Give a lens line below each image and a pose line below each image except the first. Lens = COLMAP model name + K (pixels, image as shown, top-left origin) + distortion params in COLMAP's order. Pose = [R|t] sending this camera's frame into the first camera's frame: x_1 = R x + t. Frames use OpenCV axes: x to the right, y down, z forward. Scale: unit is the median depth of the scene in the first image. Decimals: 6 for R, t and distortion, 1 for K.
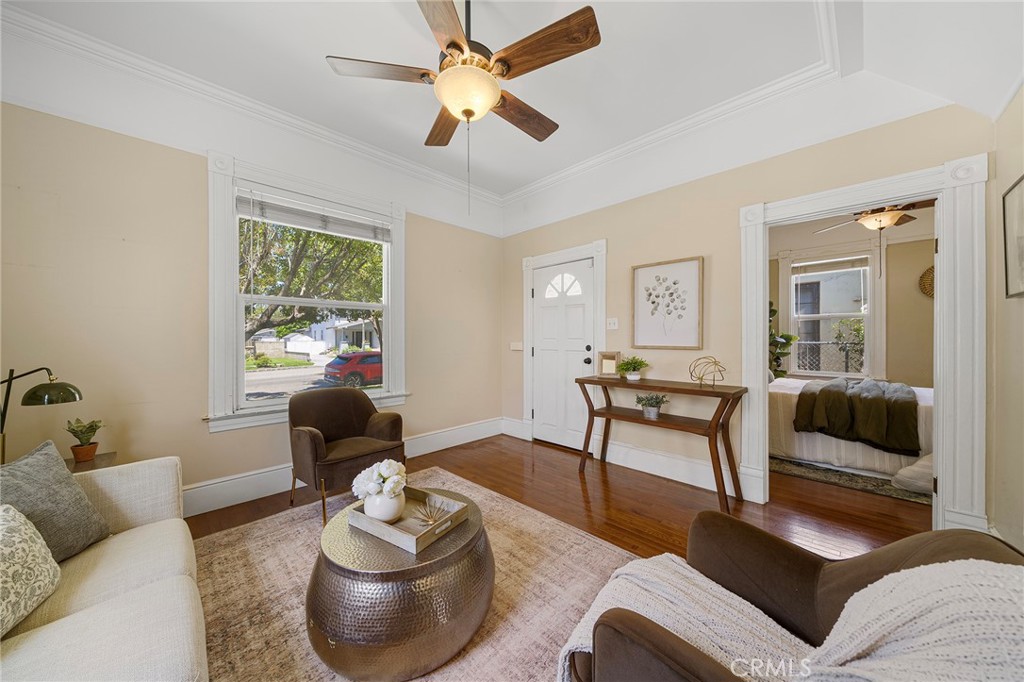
lens RADIAL K [[351.8, 0, 510.7], [0, 351.8, 345.1], [0, 0, 1]] dist [-0.001594, -0.000018]
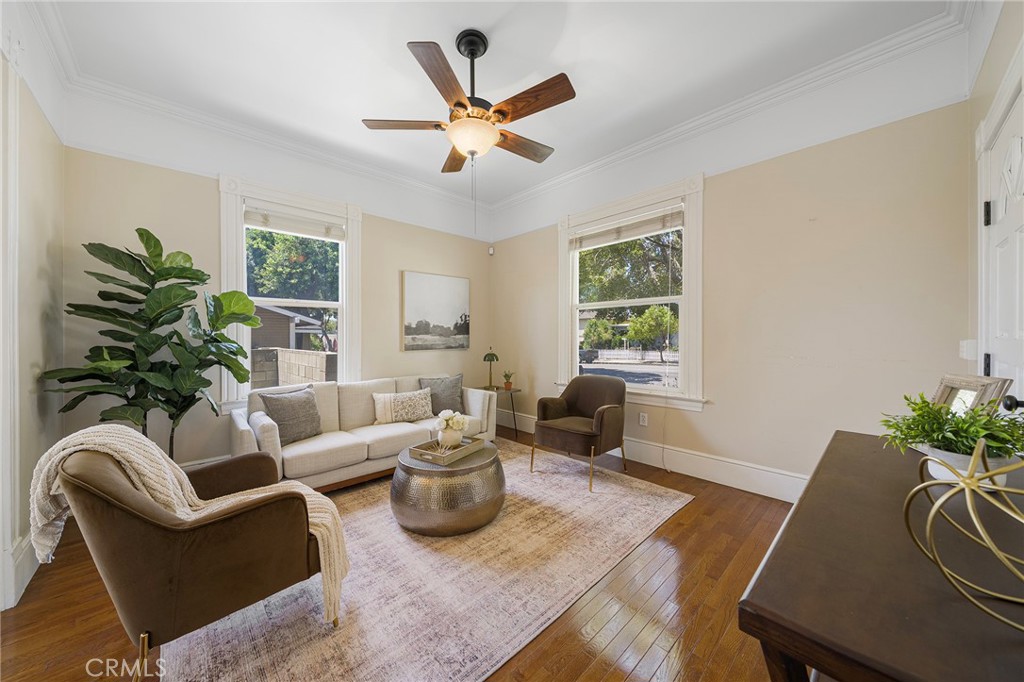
lens RADIAL K [[351.8, 0, 501.4], [0, 351.8, 338.9], [0, 0, 1]] dist [-0.001594, -0.000018]
pose [[-0.039907, 0.011785, -0.999134, 0.643671], [-0.010701, 0.999868, 0.012221, -0.011879], [0.999146, 0.011180, -0.039775, 0.664144]]
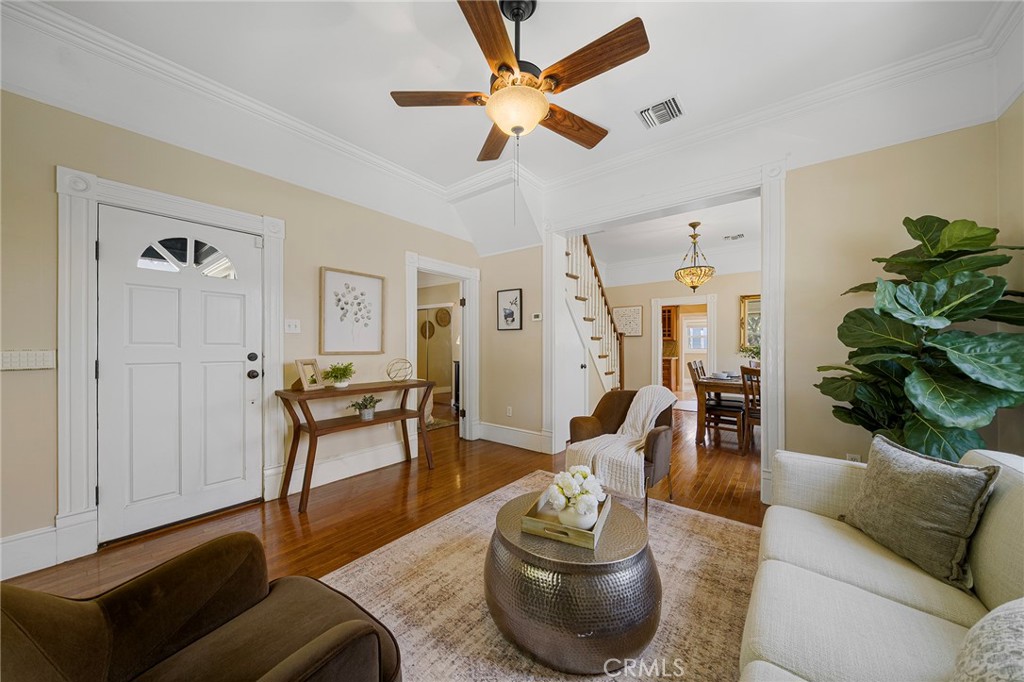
lens RADIAL K [[351.8, 0, 506.8], [0, 351.8, 351.0], [0, 0, 1]] dist [-0.001594, -0.000018]
pose [[-0.111530, -0.014723, 0.993652, -0.669663], [0.015123, 0.999749, 0.016511, -0.009729], [-0.993646, 0.016868, -0.111279, 0.664191]]
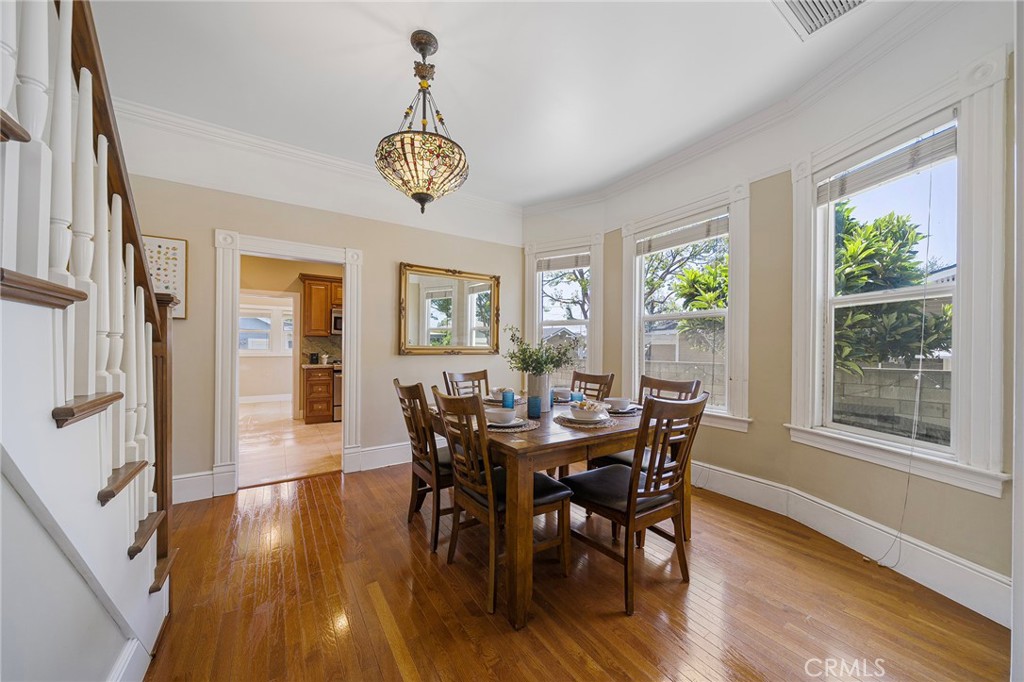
lens RADIAL K [[351.8, 0, 510.6], [0, 351.8, 344.3], [0, 0, 1]] dist [-0.001594, -0.000018]
pose [[-0.982113, 0.002878, 0.188269, 0.574179], [0.004702, 0.999946, 0.009238, -0.000568], [-0.188232, 0.009958, -0.982074, 0.227071]]
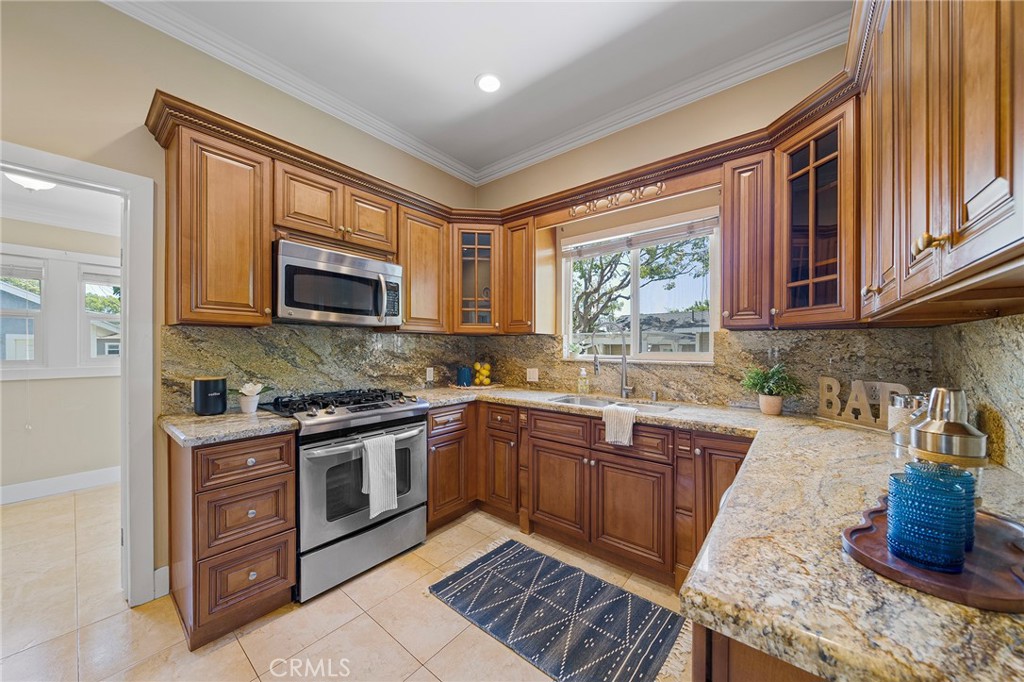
lens RADIAL K [[351.8, 0, 506.1], [0, 351.8, 344.2], [0, 0, 1]] dist [-0.001594, -0.000018]
pose [[-0.995015, 0.003024, -0.099675, 1.136099], [0.000846, 0.999760, 0.021888, -0.007104], [0.099718, 0.021695, -0.994779, -0.371874]]
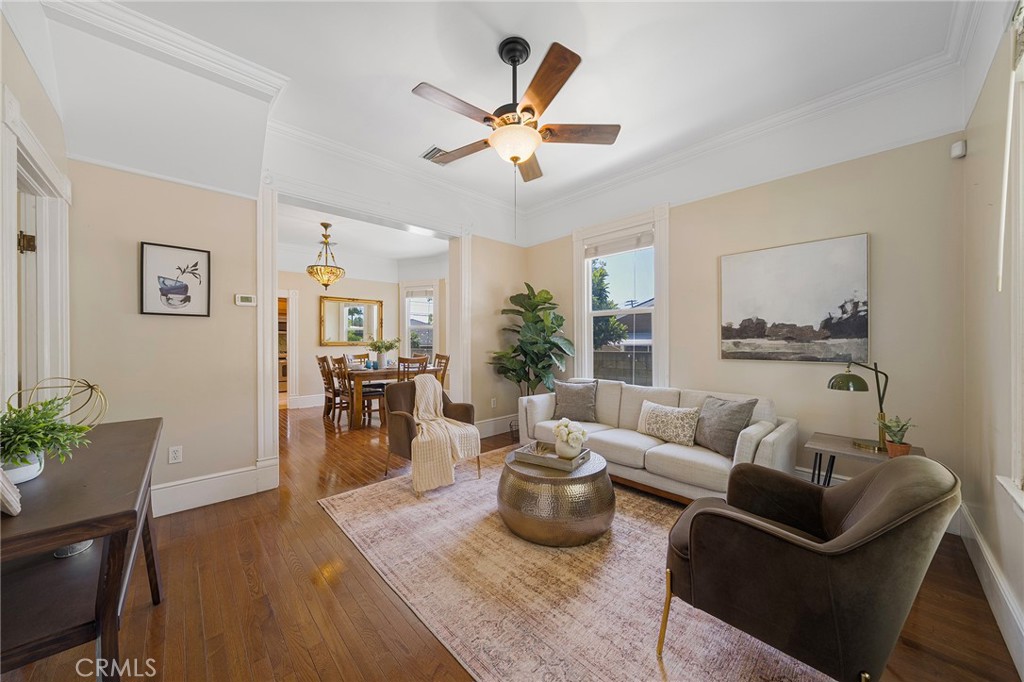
lens RADIAL K [[351.8, 0, 509.5], [0, 351.8, 342.6], [0, 0, 1]] dist [-0.001594, -0.000018]
pose [[-0.999645, 0.004252, 0.026296, -0.073443], [0.004868, 0.999714, 0.023399, -0.022085], [-0.026189, 0.023519, -0.999380, 1.297104]]
